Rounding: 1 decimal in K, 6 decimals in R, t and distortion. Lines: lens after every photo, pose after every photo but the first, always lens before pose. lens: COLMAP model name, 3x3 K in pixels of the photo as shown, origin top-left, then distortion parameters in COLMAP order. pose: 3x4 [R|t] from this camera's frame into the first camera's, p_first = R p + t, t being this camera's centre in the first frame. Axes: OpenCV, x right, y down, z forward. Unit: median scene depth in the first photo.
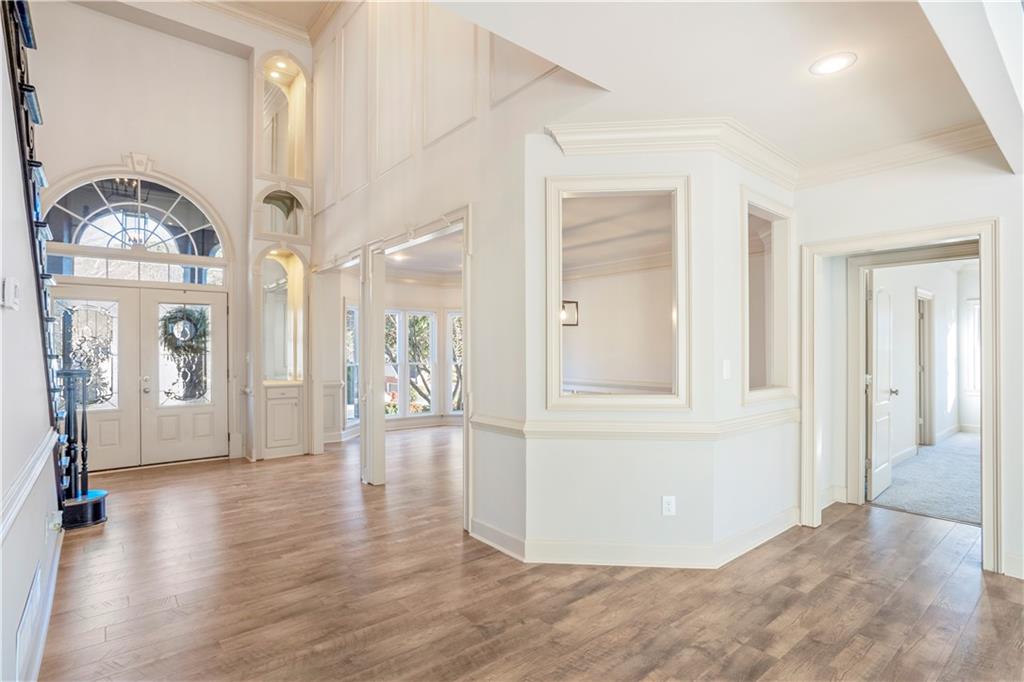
lens RADIAL K [[505.7, 0, 514.0], [0, 505.7, 336.8], [0, 0, 1]] dist [-0.053681, 0.022919]
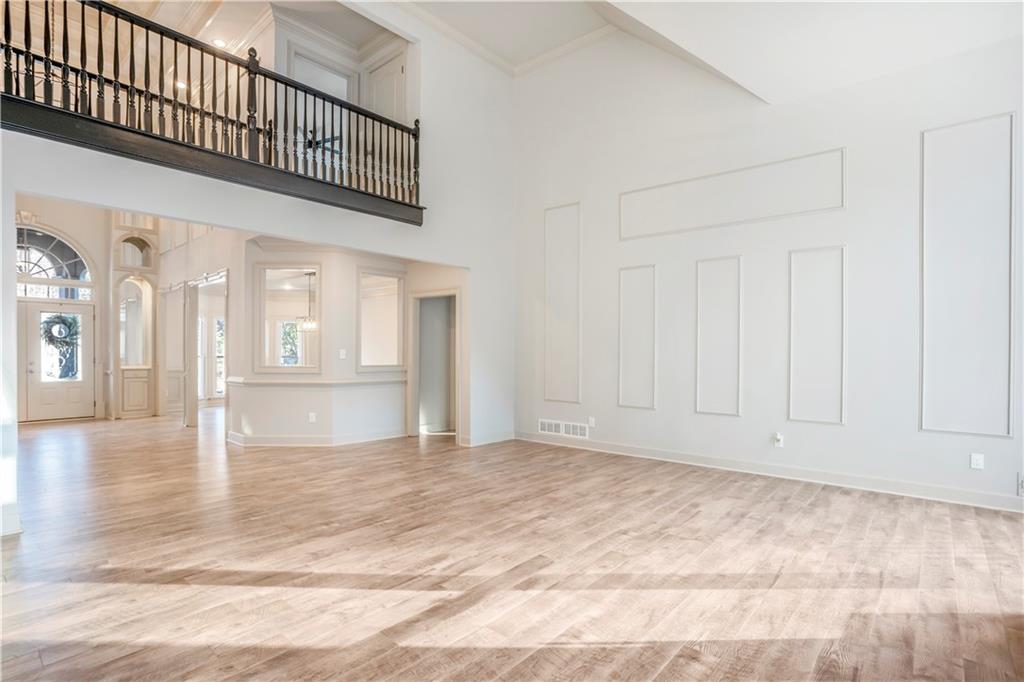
lens RADIAL K [[505.7, 0, 506.4], [0, 505.7, 345.3], [0, 0, 1]] dist [-0.053681, 0.022919]
pose [[0.985971, 0.009602, 0.166642, 0.385074], [-0.012207, 0.999819, 0.014611, -0.007132], [-0.166471, -0.016440, 0.985909, -0.638099]]
